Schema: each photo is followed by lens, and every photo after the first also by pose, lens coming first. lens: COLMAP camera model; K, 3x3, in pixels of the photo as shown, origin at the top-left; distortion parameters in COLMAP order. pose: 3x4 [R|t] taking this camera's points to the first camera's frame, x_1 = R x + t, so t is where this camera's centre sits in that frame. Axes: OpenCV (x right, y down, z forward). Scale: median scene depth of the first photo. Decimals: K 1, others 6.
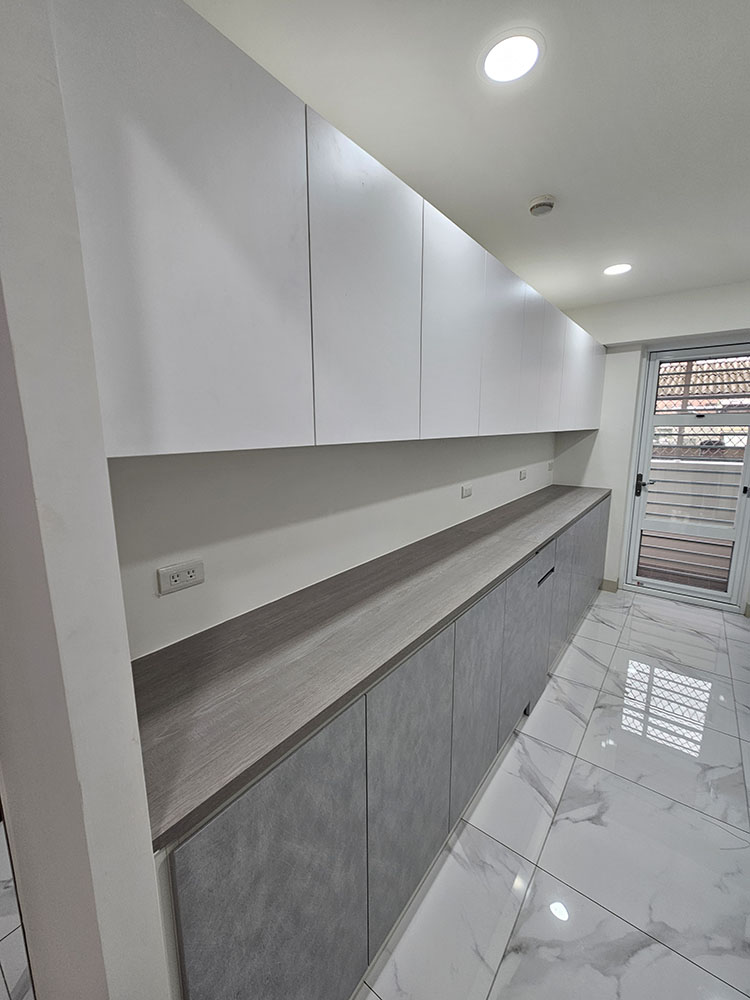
lens RADIAL K [[411.3, 0, 373.1], [0, 411.3, 496.4], [0, 0, 1]] dist [0.001028, -0.000234]
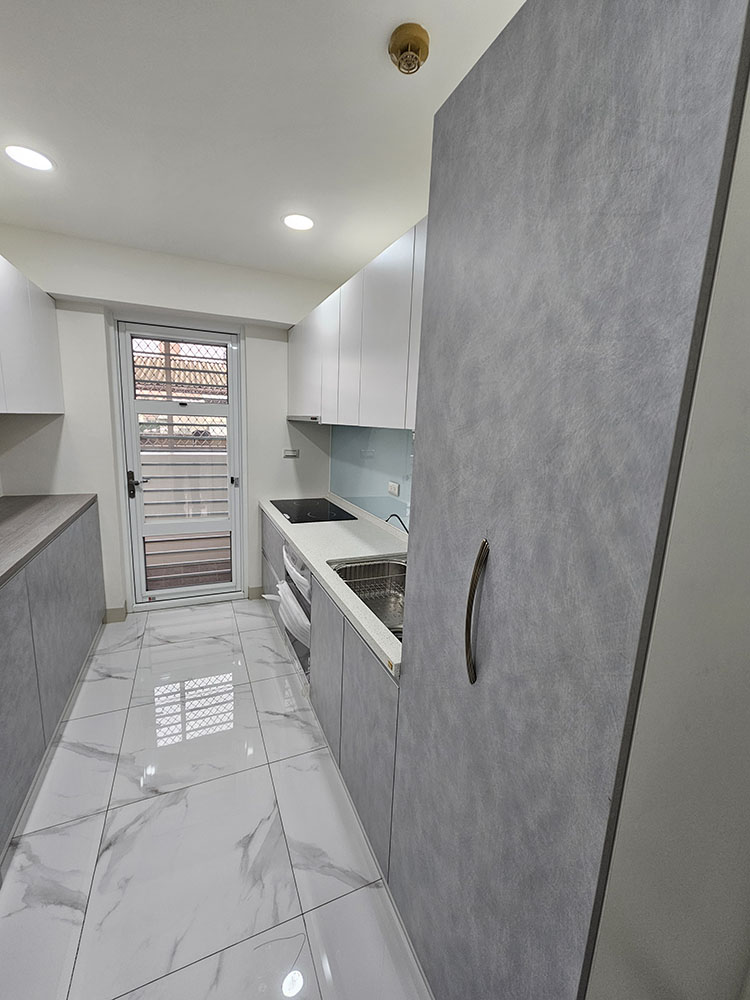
lens RADIAL K [[411.3, 0, 373.1], [0, 411.3, 496.4], [0, 0, 1]] dist [0.001028, -0.000234]
pose [[0.475970, -0.131064, 0.869641, 0.261540], [0.107776, 0.990072, 0.090227, -0.043898], [-0.872833, 0.050781, 0.485370, 0.297793]]
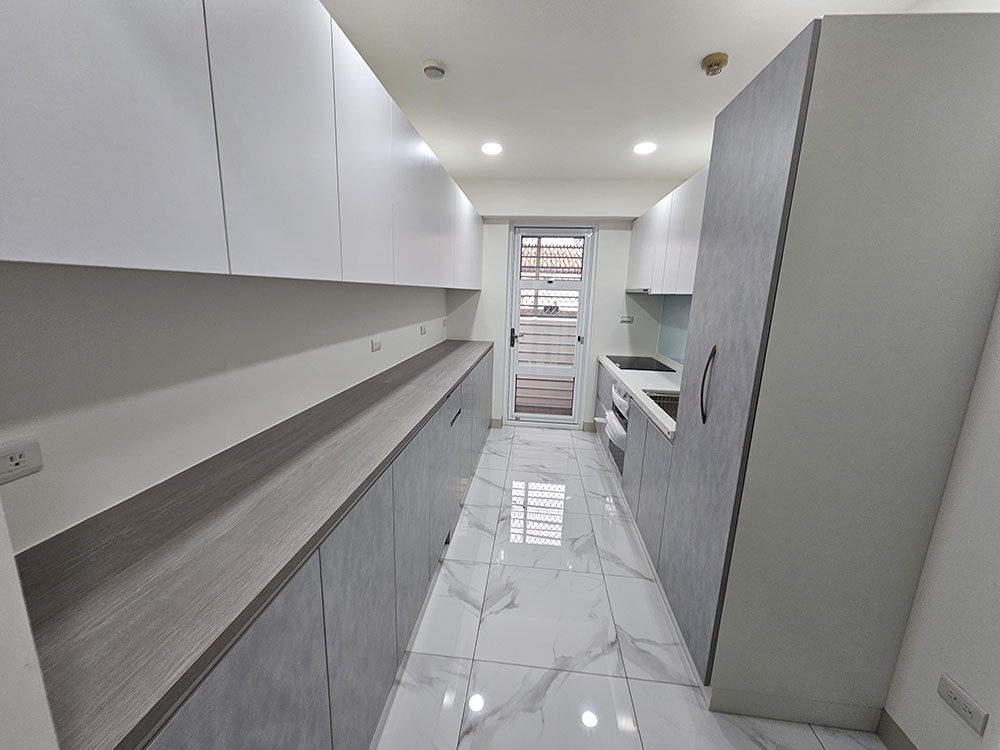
lens RADIAL K [[407.9, 0, 495.5], [0, 407.9, 376.3], [0, 0, 1]] dist [0.000720, 0.000127]
pose [[0.849130, -0.075532, 0.522755, -0.054981], [0.054250, 0.996960, 0.055929, 0.026971], [-0.525391, -0.019131, 0.850646, 0.005541]]
